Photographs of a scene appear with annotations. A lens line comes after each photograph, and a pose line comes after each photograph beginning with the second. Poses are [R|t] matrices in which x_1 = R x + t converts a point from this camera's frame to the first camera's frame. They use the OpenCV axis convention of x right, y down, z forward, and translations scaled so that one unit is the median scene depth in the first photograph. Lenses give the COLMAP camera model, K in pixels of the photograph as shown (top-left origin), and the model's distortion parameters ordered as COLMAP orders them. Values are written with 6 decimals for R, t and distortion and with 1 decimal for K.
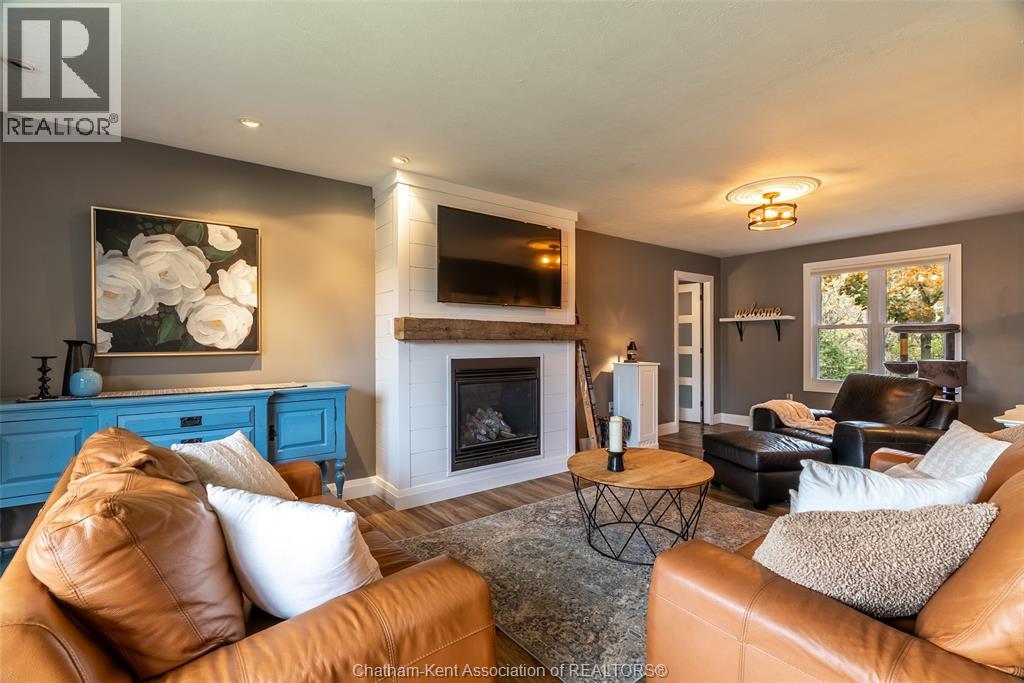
lens RADIAL K [[458.7, 0, 516.9], [0, 458.7, 345.0], [0, 0, 1]] dist [-0.004942, -0.000491]
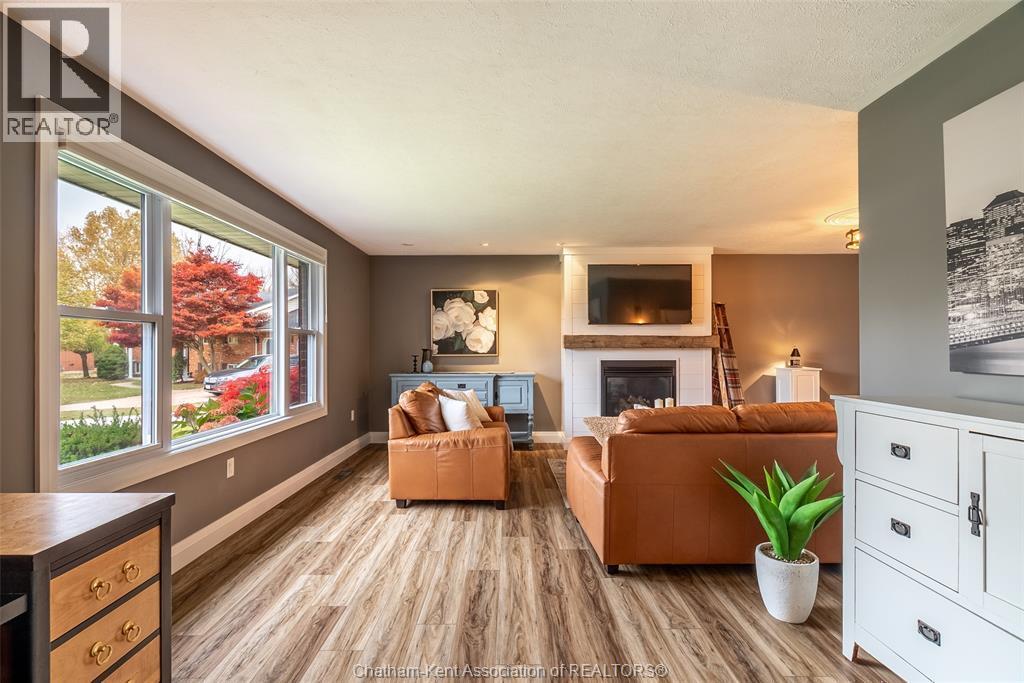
lens RADIAL K [[458.7, 0, 516.9], [0, 458.7, 345.0], [0, 0, 1]] dist [-0.004942, -0.000491]
pose [[0.806741, -0.004785, -0.590886, 0.642269], [-0.002611, 0.999929, -0.011662, -0.003009], [0.590900, 0.010951, 0.806671, -0.494766]]
